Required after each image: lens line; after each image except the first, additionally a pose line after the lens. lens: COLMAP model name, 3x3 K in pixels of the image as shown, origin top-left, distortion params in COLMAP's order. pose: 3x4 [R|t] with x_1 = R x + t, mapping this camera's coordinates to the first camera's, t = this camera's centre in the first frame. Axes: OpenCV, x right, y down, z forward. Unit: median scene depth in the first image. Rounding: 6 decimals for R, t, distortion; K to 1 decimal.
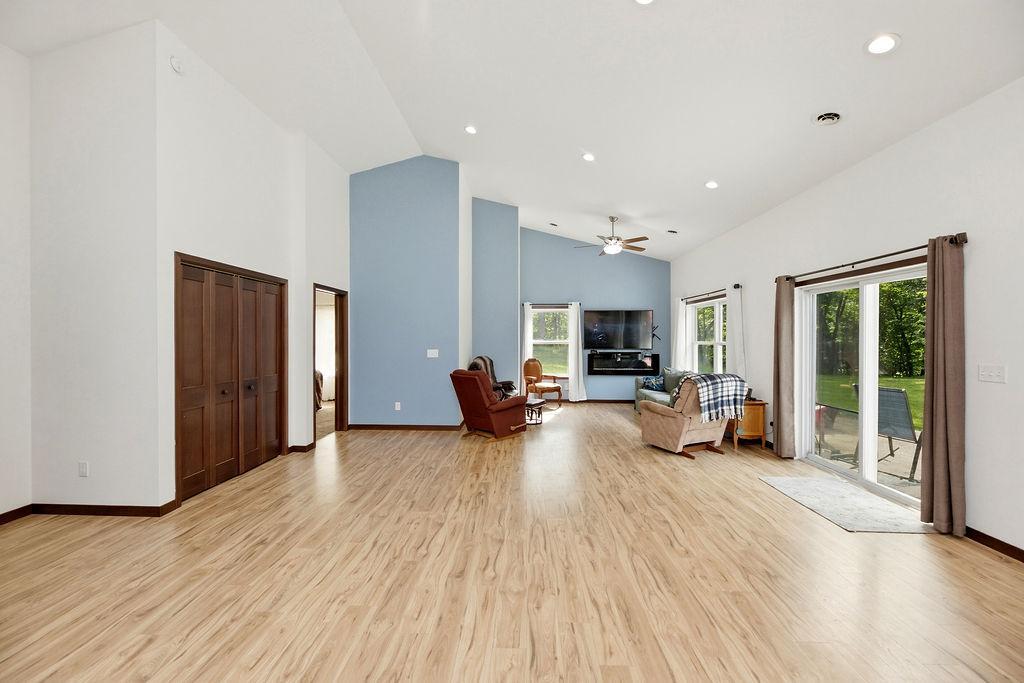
lens RADIAL K [[416.1, 0, 507.7], [0, 416.1, 340.4], [0, 0, 1]] dist [-0.001752, -0.000115]
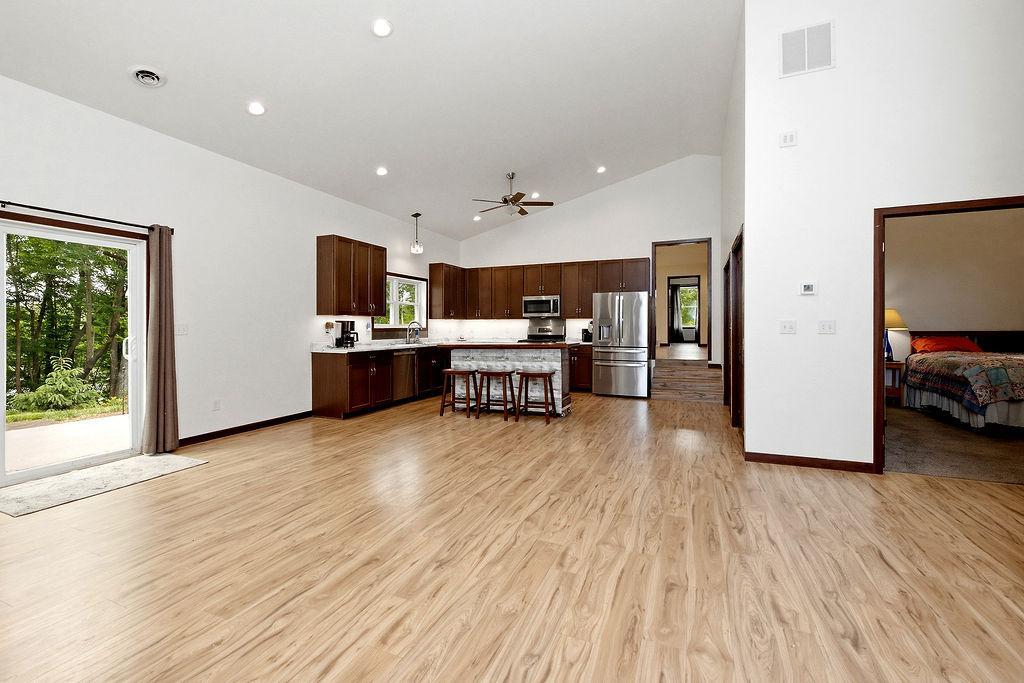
lens RADIAL K [[441.6, 0, 506.5], [0, 441.6, 329.0], [0, 0, 1]] dist [-0.002686, -0.000190]
pose [[-0.935202, 0.001729, 0.354111, -0.276639], [0.005546, 0.999937, 0.009766, 0.040644], [-0.354072, 0.011097, -0.935152, 1.180476]]
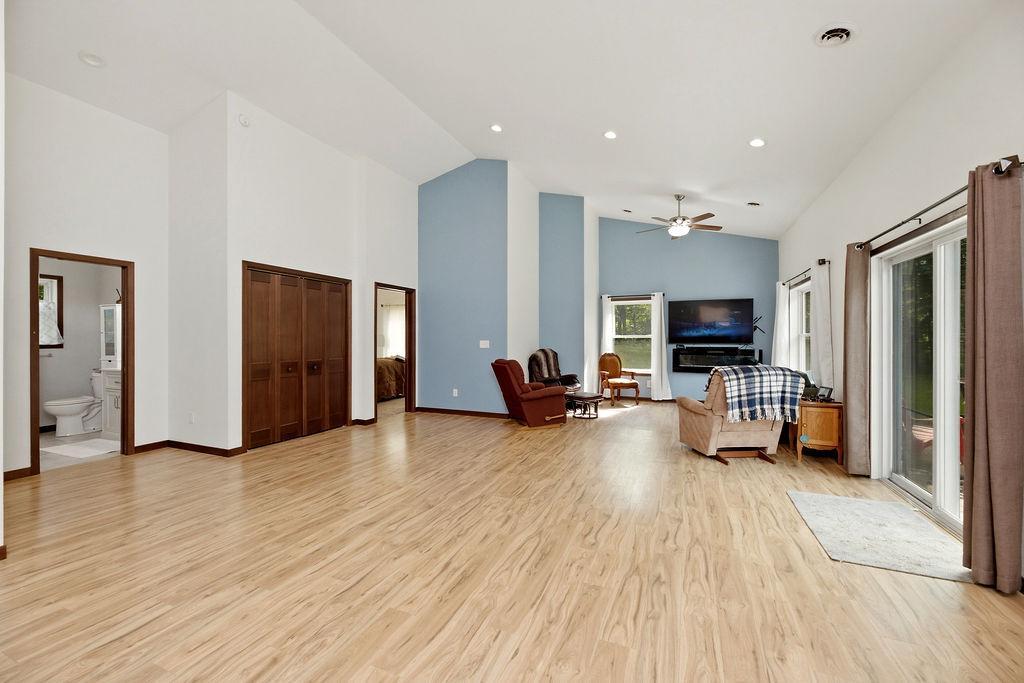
lens RADIAL K [[419.1, 0, 508.4], [0, 419.1, 338.8], [0, 0, 1]] dist [-0.002531, -0.000186]
pose [[0.936418, -0.000693, -0.350886, 0.330513], [-0.001616, 0.999979, -0.006288, 0.031687], [0.350883, 0.006456, 0.936397, 0.030058]]
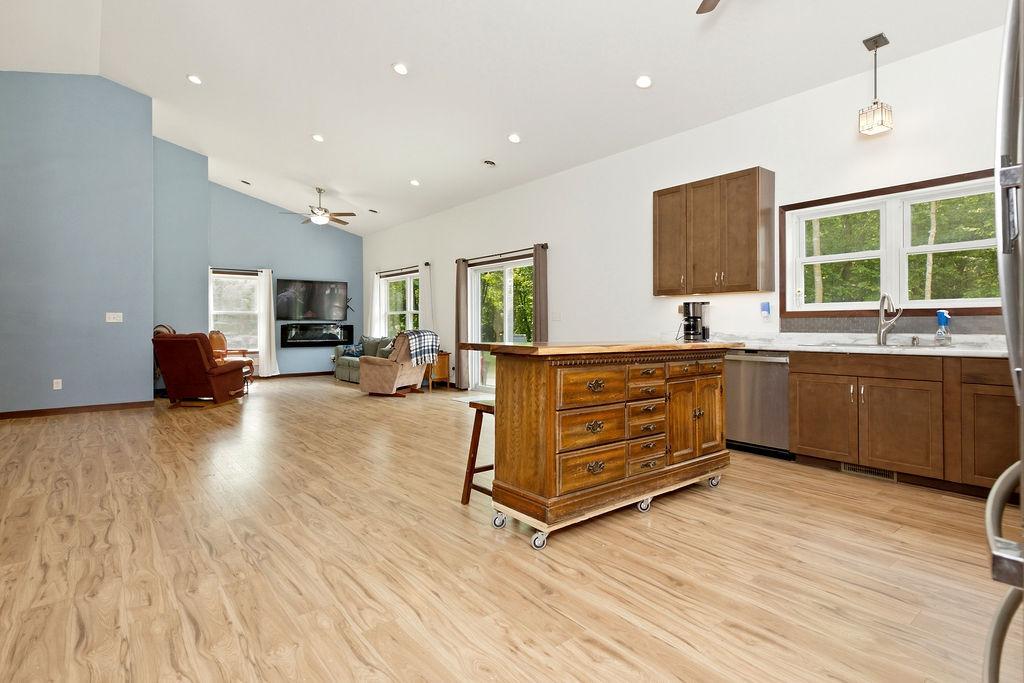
lens RADIAL K [[513.7, 0, 506.5], [0, 513.7, 322.9], [0, 0, 1]] dist [0.002080, 0.000999]
pose [[0.750085, -0.000862, 0.661341, -0.358325], [0.007587, 0.999945, -0.007301, 0.073363], [-0.661298, 0.010494, 0.750050, -0.384944]]
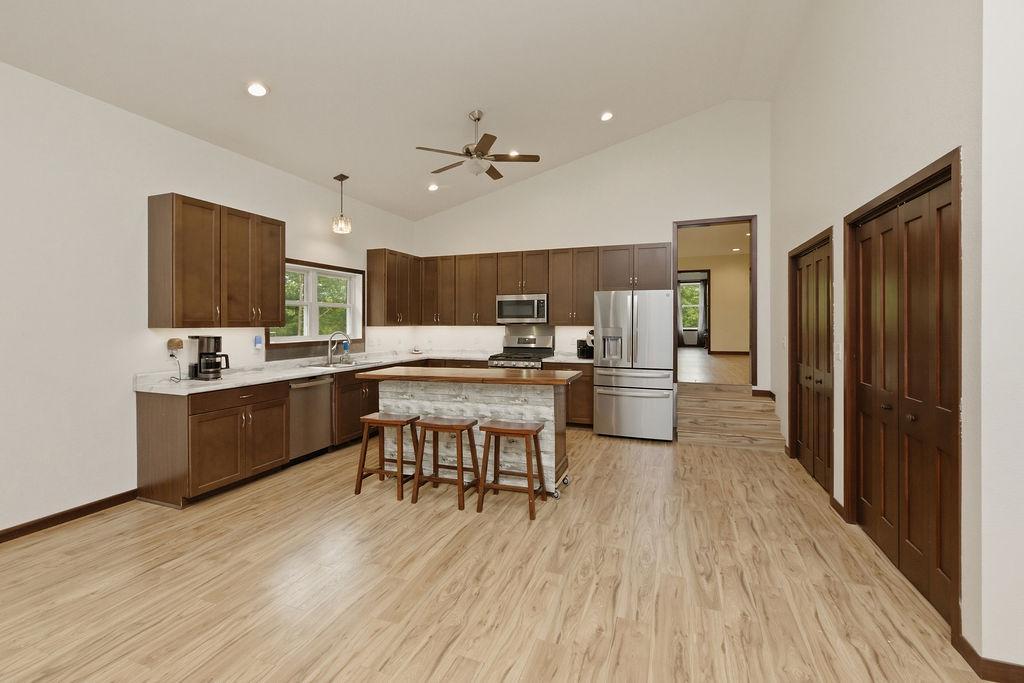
lens RADIAL K [[441.6, 0, 506.5], [0, 441.6, 329.0], [0, 0, 1]] dist [-0.002686, -0.000190]
pose [[-0.949800, -0.001315, 0.312856, -0.146803], [0.005171, 0.999789, 0.019901, 0.001028], [-0.312816, 0.020519, -0.949592, 0.730034]]
